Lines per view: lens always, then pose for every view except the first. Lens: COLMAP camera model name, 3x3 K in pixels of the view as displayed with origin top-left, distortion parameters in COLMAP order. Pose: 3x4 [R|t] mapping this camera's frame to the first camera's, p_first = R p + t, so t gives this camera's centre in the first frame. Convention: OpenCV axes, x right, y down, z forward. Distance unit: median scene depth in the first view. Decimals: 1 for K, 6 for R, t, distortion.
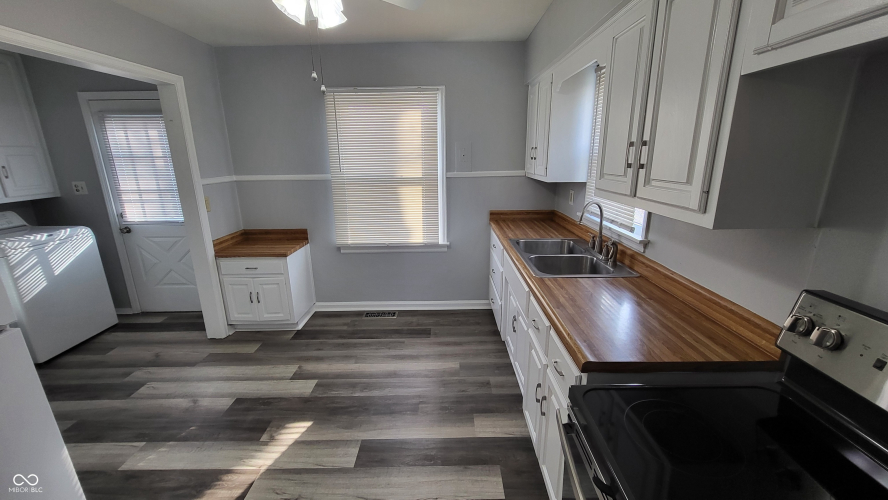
lens RADIAL K [[350.2, 0, 444.4], [0, 350.2, 245.4], [0, 0, 1]] dist [-0.001740, -0.000646]
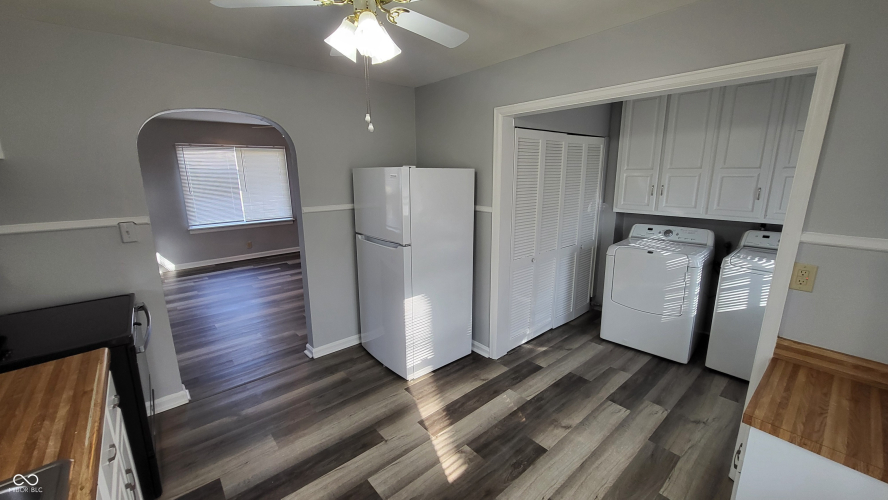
lens RADIAL K [[350.2, 0, 445.3], [0, 350.2, 247.0], [0, 0, 1]] dist [-0.001740, -0.000646]
pose [[-0.746048, 0.165018, -0.645121, 0.106076], [-0.151994, 0.901032, 0.406251, -0.374138], [0.648314, 0.401137, -0.647131, 1.222282]]
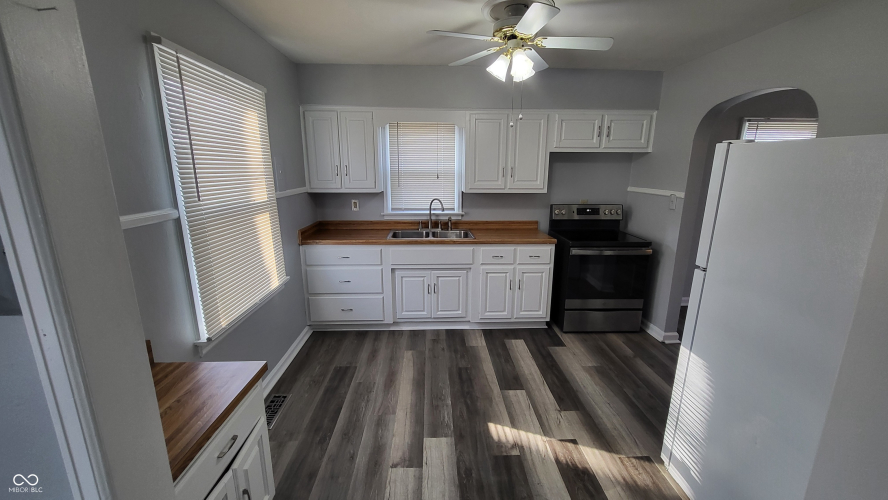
lens RADIAL K [[350.2, 0, 445.7], [0, 350.2, 250.3], [0, 0, 1]] dist [-0.001740, -0.000646]
pose [[-0.052737, -0.211597, 0.975933, -1.178226], [0.250573, 0.943223, 0.218046, -0.224696], [-0.966660, 0.256042, 0.003278, 0.906534]]
